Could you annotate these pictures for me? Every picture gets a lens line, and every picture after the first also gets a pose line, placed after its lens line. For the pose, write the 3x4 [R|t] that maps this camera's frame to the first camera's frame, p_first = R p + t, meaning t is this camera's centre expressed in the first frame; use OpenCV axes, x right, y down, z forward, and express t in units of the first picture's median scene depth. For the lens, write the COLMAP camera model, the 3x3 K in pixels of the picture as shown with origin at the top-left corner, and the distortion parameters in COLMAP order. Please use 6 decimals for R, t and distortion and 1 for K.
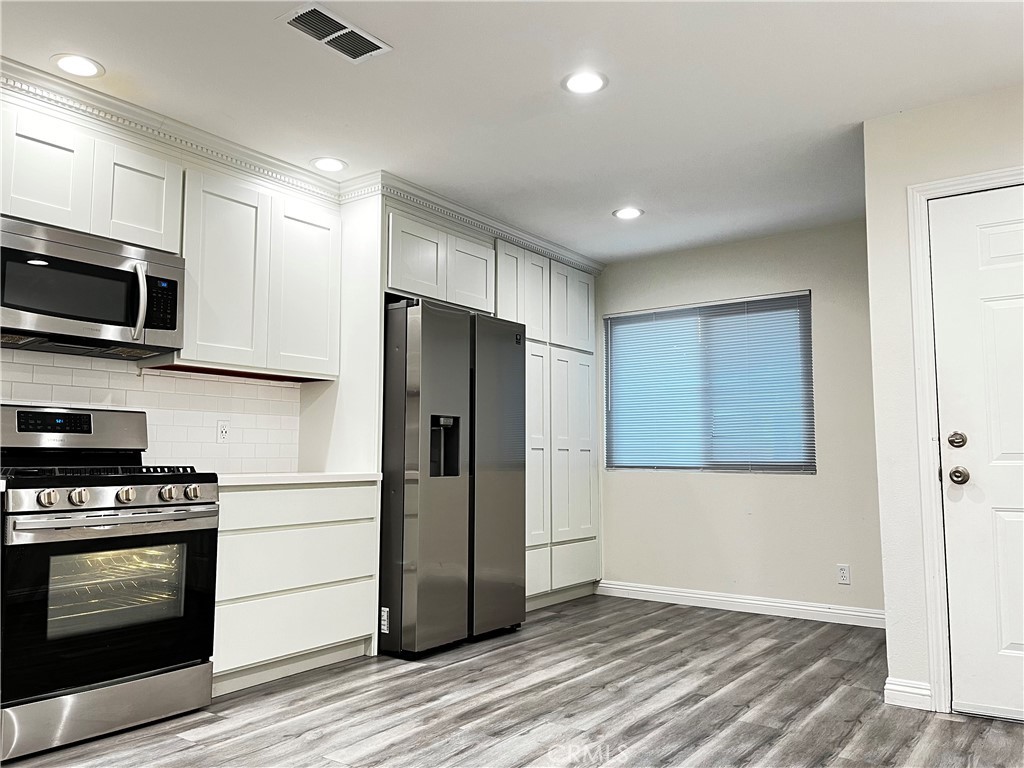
lens RADIAL K [[775.8, 0, 521.5], [0, 775.8, 385.1], [0, 0, 1]] dist [0.079846, -0.093539]
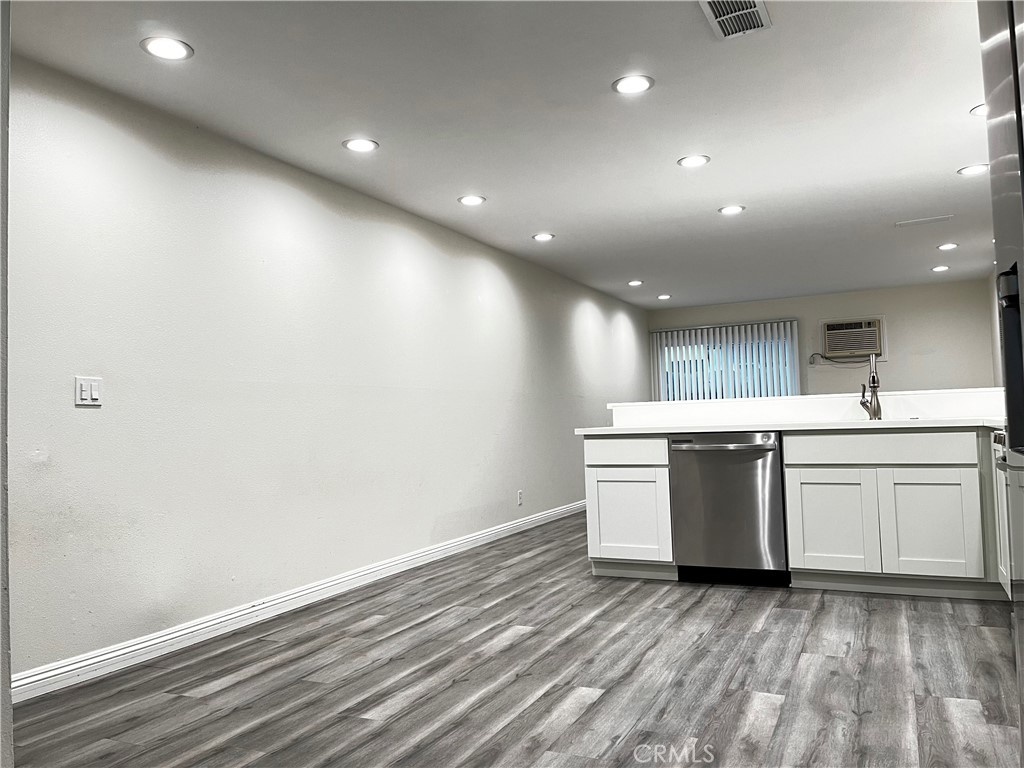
lens RADIAL K [[775.8, 0, 521.5], [0, 775.8, 379.3], [0, 0, 1]] dist [0.079846, -0.093539]
pose [[-0.984105, 0.023754, -0.175991, 0.212283], [0.050233, 0.987775, -0.147570, 0.157288], [0.170334, -0.154064, -0.973268, 1.625215]]
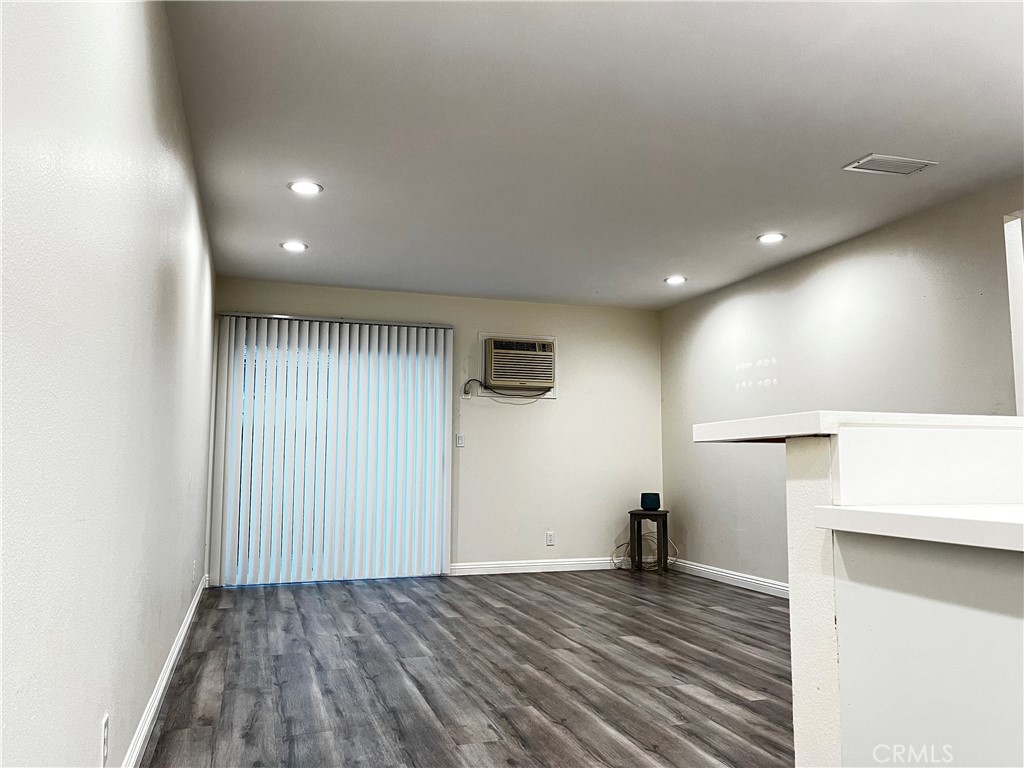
lens RADIAL K [[775.8, 0, 508.1], [0, 775.8, 379.4], [0, 0, 1]] dist [0.079846, -0.093539]
pose [[-0.591904, -0.084998, -0.801514, 0.184682], [0.076187, 0.984072, -0.160620, 0.011885], [0.802400, -0.156136, -0.576000, 0.159015]]
